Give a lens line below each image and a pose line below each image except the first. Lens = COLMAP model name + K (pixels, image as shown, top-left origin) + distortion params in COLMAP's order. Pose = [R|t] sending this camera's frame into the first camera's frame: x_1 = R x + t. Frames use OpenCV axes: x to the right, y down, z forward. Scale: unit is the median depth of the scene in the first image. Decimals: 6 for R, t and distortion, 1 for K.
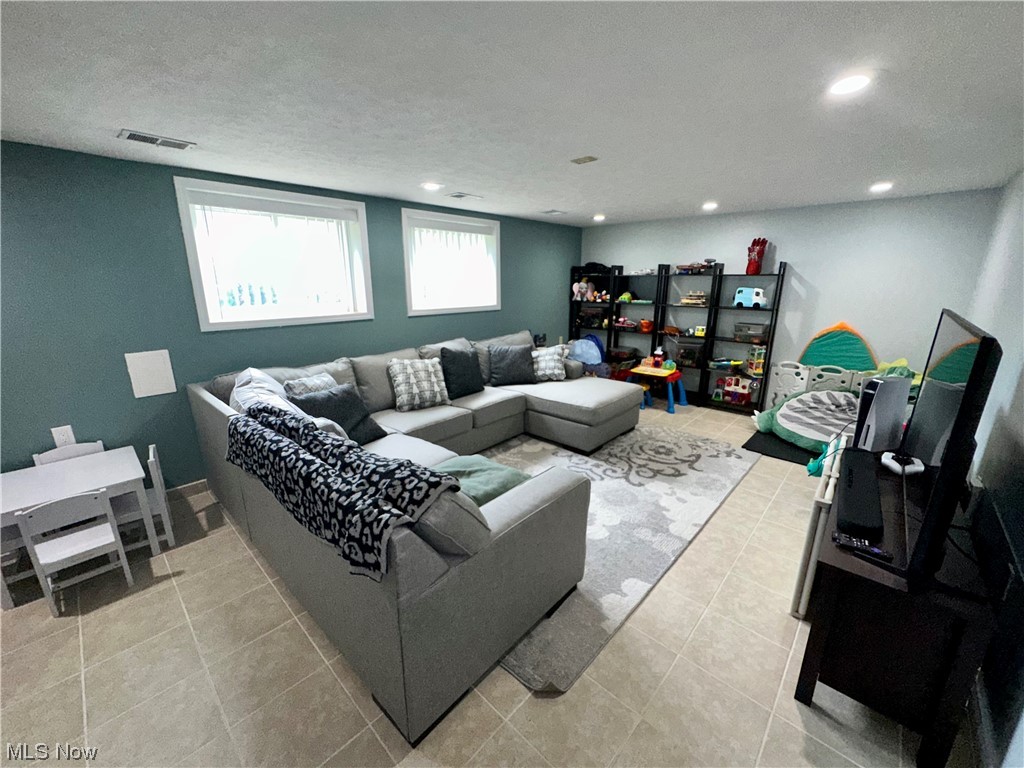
lens RADIAL K [[408.2, 0, 514.5], [0, 408.2, 386.4], [0, 0, 1]] dist [0.000814, -0.000929]
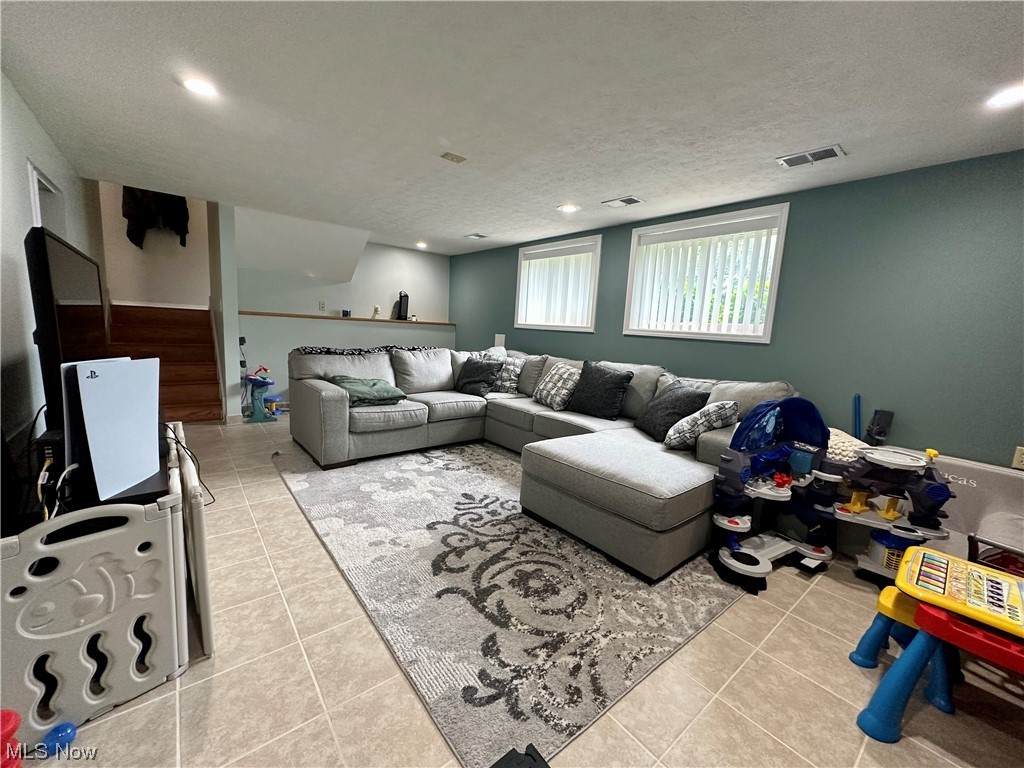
lens RADIAL K [[408.2, 0, 514.5], [0, 408.2, 386.3], [0, 0, 1]] dist [0.000814, -0.000929]
pose [[-0.135532, 0.135862, -0.981414, 0.873584], [-0.306946, 0.936061, 0.171973, -0.160645], [0.942027, 0.324548, -0.085164, 0.988497]]
